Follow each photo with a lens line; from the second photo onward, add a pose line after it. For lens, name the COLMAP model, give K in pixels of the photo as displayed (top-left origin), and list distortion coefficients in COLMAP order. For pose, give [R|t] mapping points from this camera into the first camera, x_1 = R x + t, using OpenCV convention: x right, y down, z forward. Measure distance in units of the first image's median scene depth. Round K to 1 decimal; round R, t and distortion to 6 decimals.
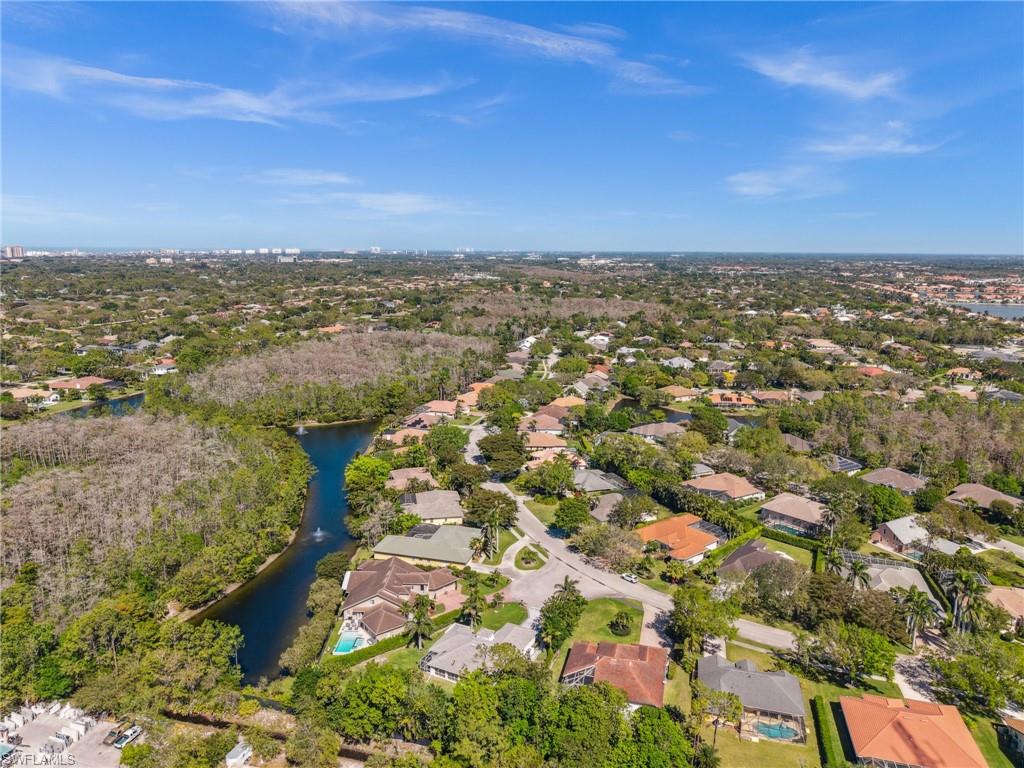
lens RADIAL K [[716.7, 0, 512.0], [0, 716.7, 384.0], [0, 0, 1]] dist [0.066680, -0.090925]
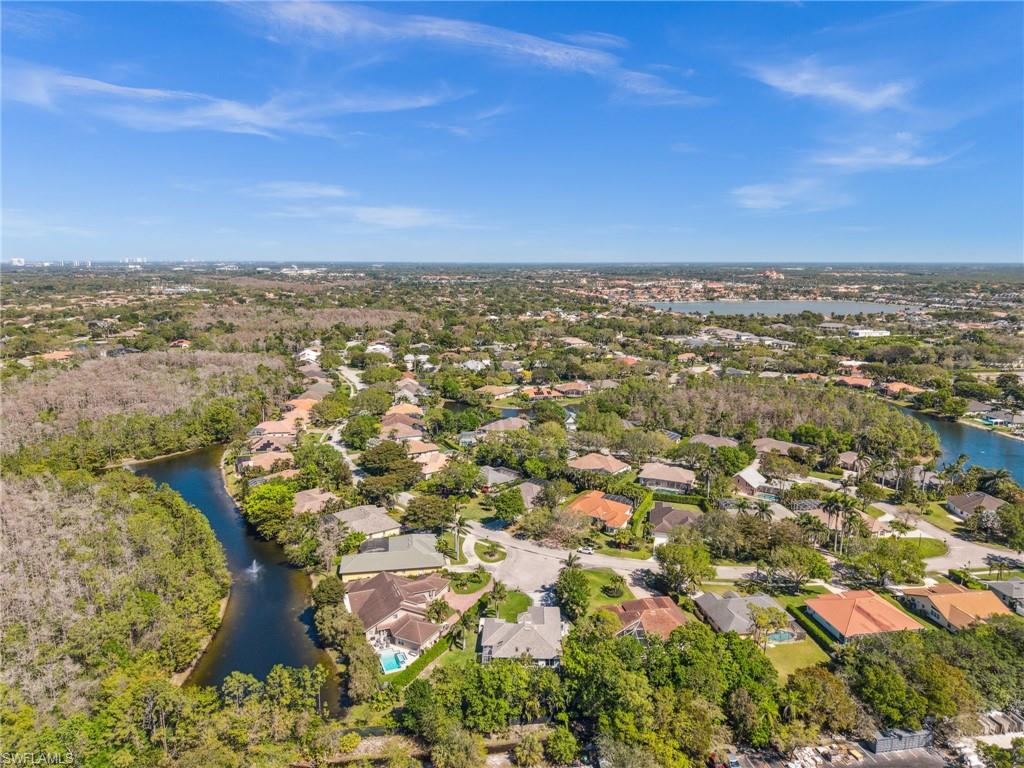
lens RADIAL K [[716.7, 0, 512.0], [0, 716.7, 384.0], [0, 0, 1]] dist [0.066680, -0.090925]
pose [[0.902284, -0.080507, 0.423558, -0.284366], [0.086000, 0.996276, 0.006162, -0.005277], [-0.422477, 0.030866, 0.905848, 0.016743]]
